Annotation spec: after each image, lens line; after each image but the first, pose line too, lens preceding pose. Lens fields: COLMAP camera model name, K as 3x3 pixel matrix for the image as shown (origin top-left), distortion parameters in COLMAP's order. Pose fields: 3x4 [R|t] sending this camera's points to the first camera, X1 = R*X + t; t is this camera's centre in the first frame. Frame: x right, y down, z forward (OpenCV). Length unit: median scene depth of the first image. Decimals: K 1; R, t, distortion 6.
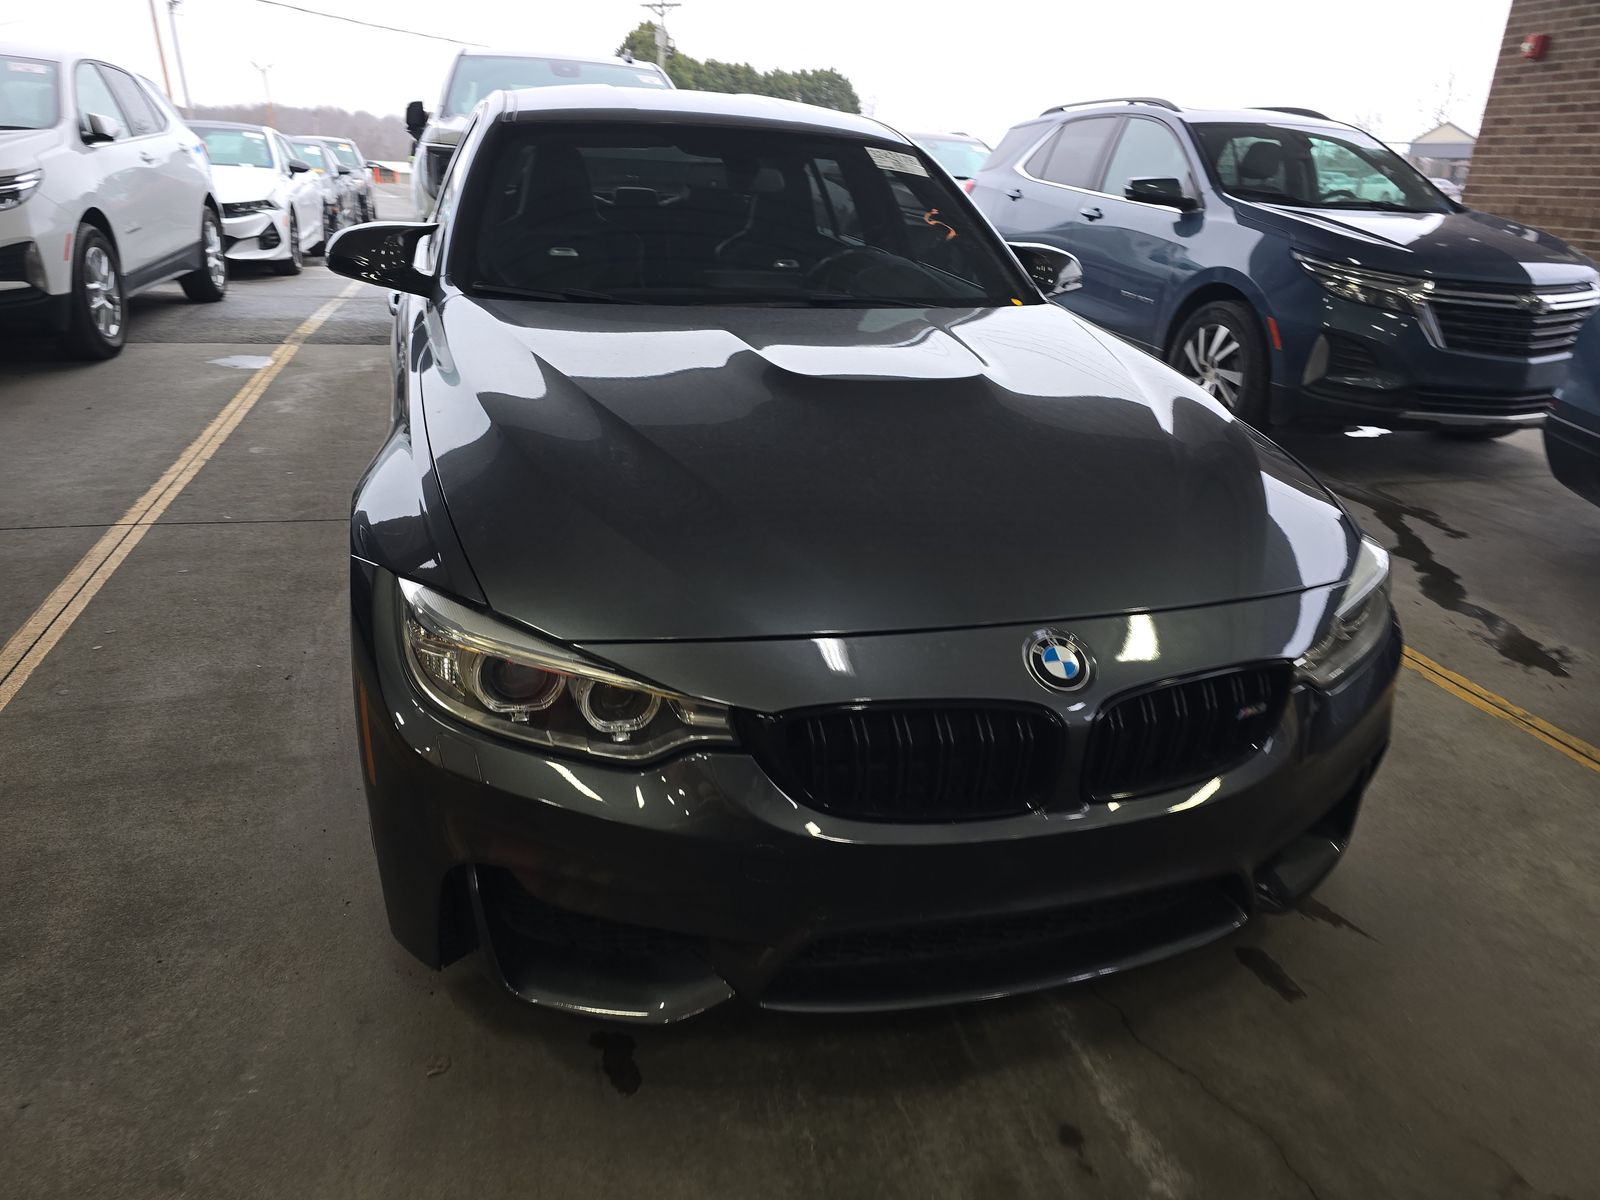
lens RADIAL K [[1067.9, 0, 800.0], [0, 1067.9, 600.0], [0, 0, 1]] dist [0.037917, -0.030427]
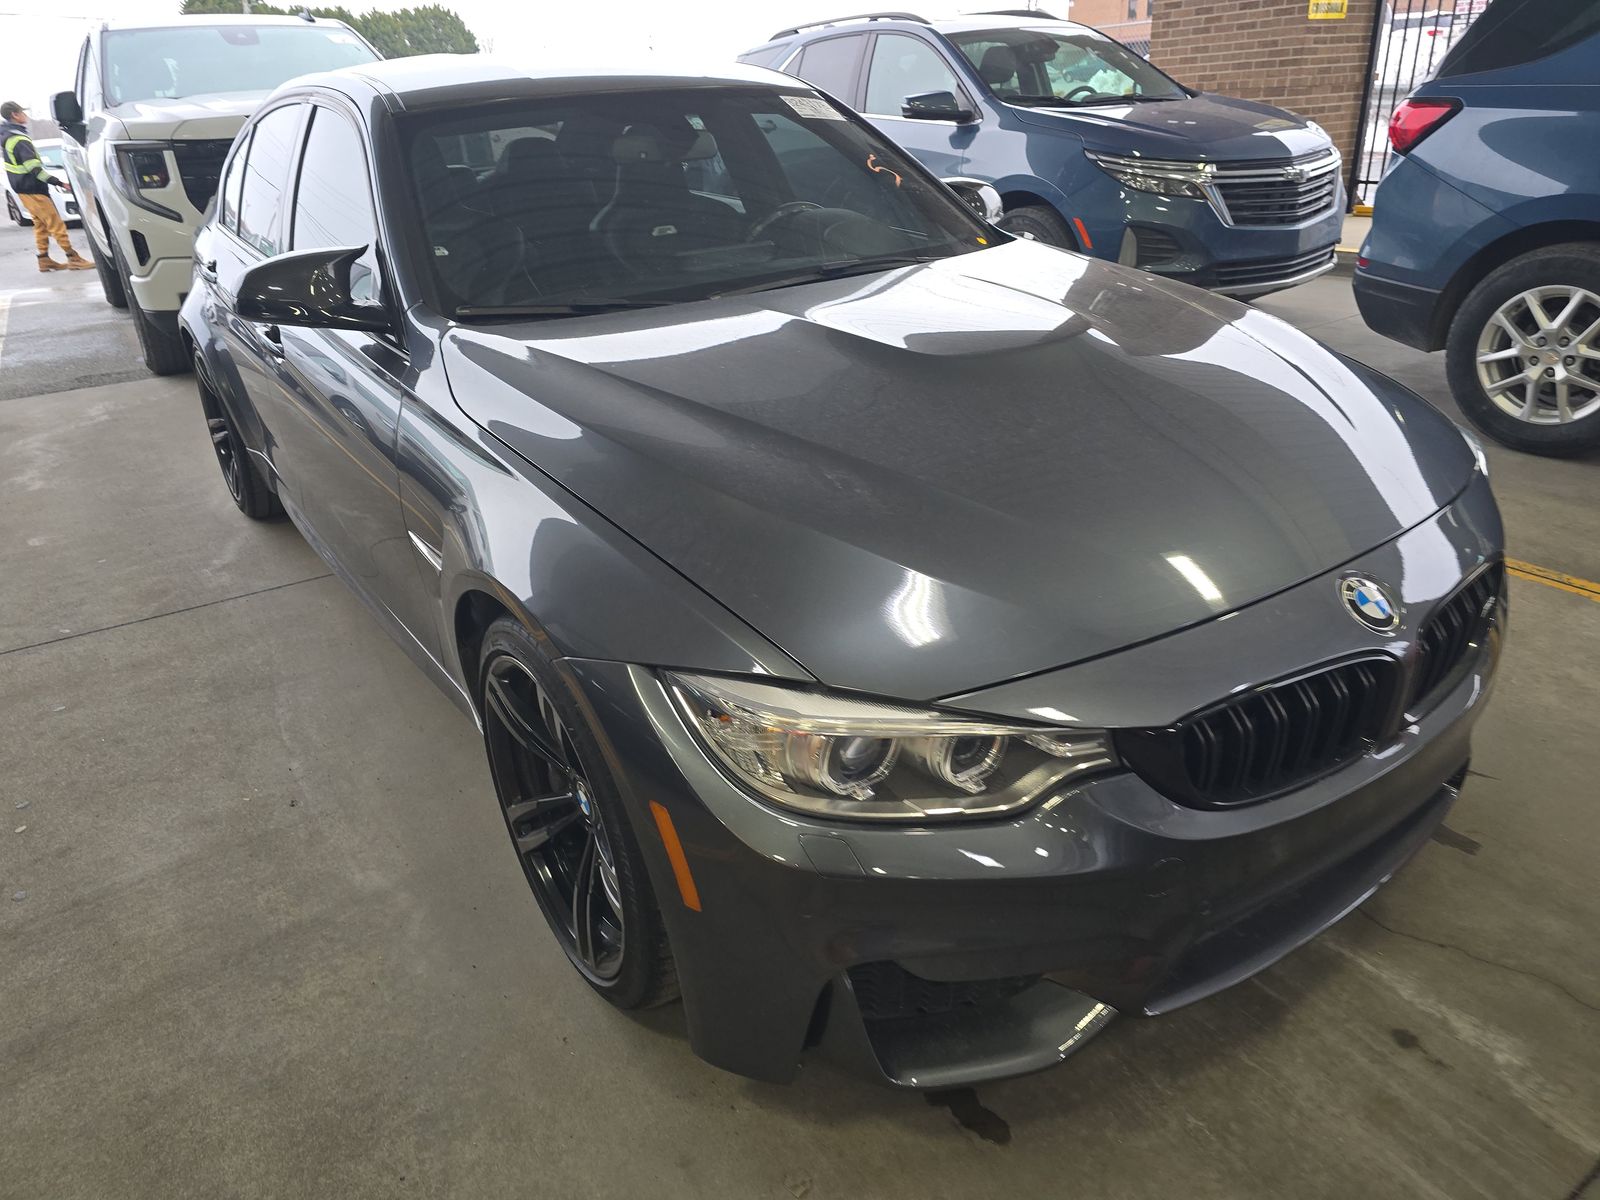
lens RADIAL K [[1065.5, 0, 805.2], [0, 1065.5, 603.9], [0, 0, 1]] dist [0.040385, -0.035942]
pose [[0.946031, -0.219527, 0.238399, -0.153645], [0.204991, 0.975113, 0.084462, -0.041497], [-0.251008, -0.031034, 0.967487, 0.048301]]
